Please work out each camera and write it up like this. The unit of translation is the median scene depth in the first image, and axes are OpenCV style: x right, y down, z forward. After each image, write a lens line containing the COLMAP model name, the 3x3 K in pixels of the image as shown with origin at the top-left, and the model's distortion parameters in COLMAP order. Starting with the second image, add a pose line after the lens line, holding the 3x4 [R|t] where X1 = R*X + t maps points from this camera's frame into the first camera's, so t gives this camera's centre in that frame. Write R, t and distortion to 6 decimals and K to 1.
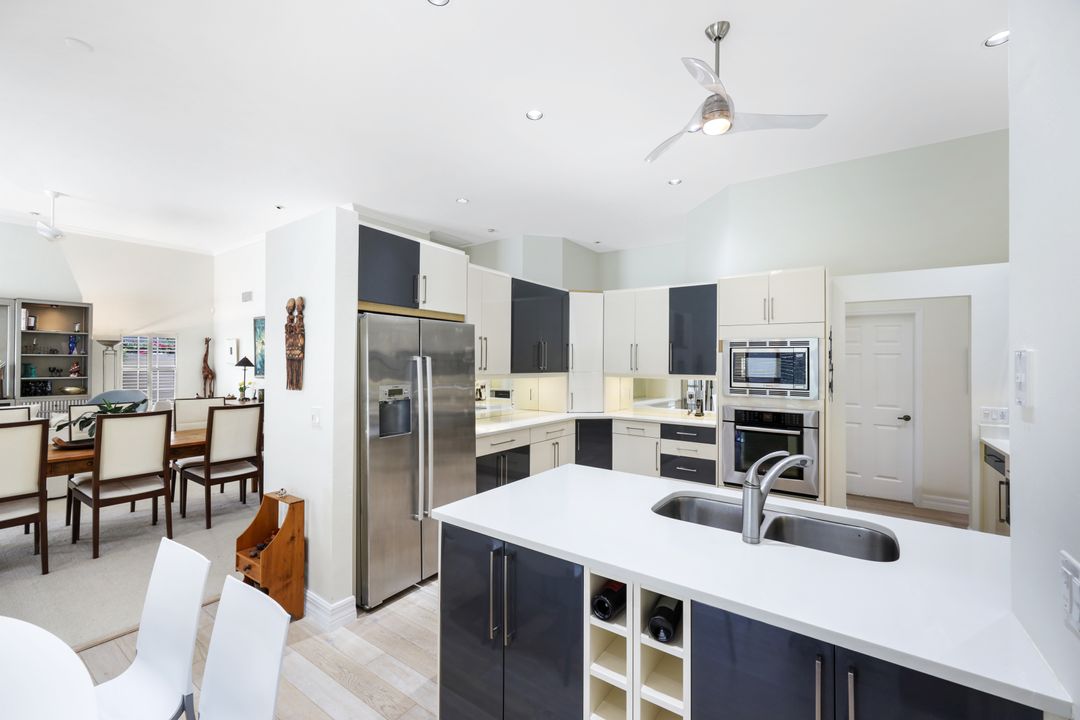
lens RADIAL K [[444.0, 0, 546.7], [0, 444.0, 359.0], [0, 0, 1]] dist [-0.001926, -0.000193]
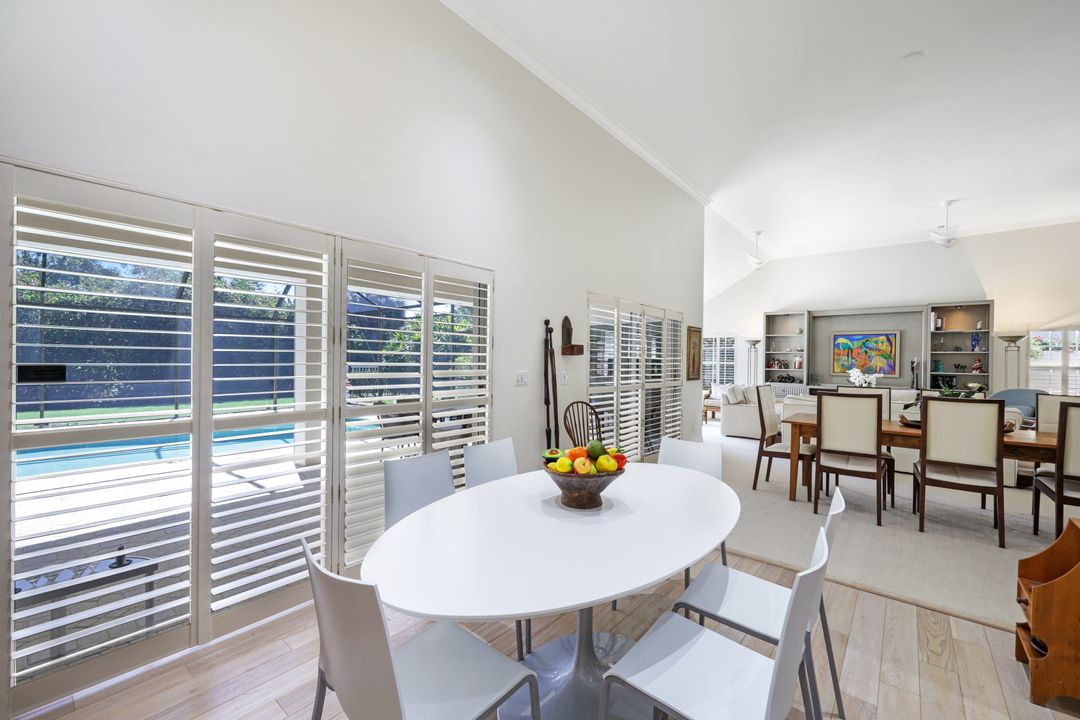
lens RADIAL K [[444.0, 0, 537.8], [0, 444.0, 359.2], [0, 0, 1]] dist [-0.001926, -0.000193]
pose [[-0.088228, -0.009012, -0.996060, 0.050837], [-0.004936, 0.999951, -0.008610, 0.022077], [0.996088, 0.004157, -0.088268, 0.077614]]
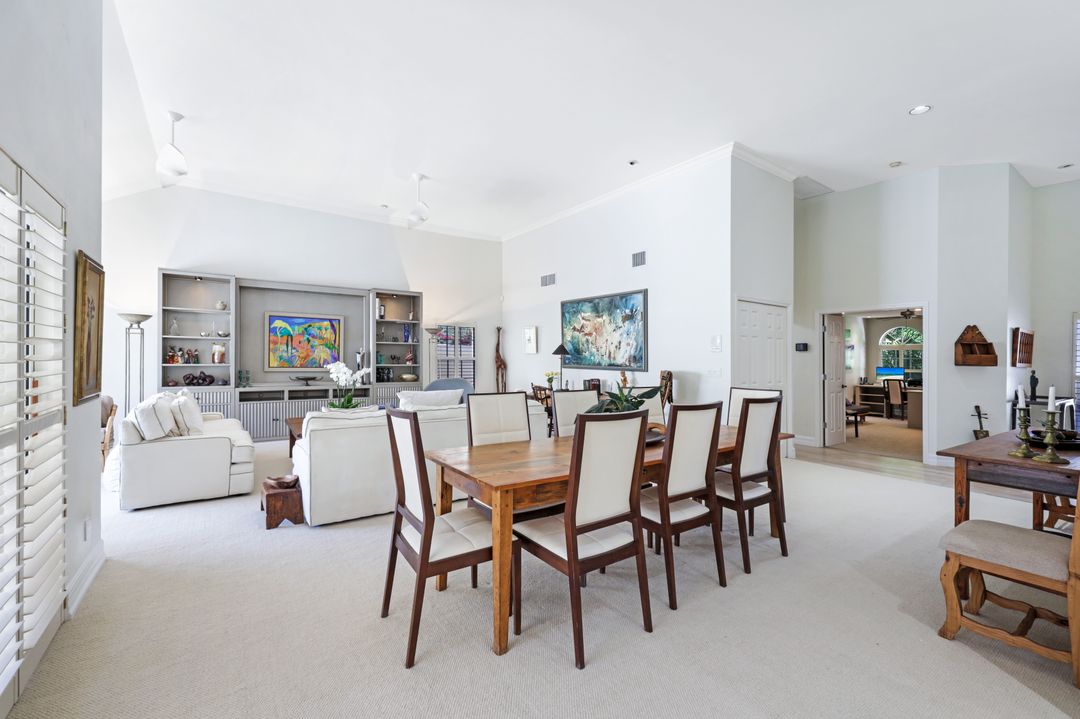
lens RADIAL K [[464.3, 0, 542.5], [0, 464.3, 360.7], [0, 0, 1]] dist [-0.001113, 0.000153]
pose [[0.937727, 0.003911, -0.347350, -0.417870], [-0.000323, 0.999946, 0.010386, 0.020951], [0.347372, -0.009627, 0.937678, 0.104081]]
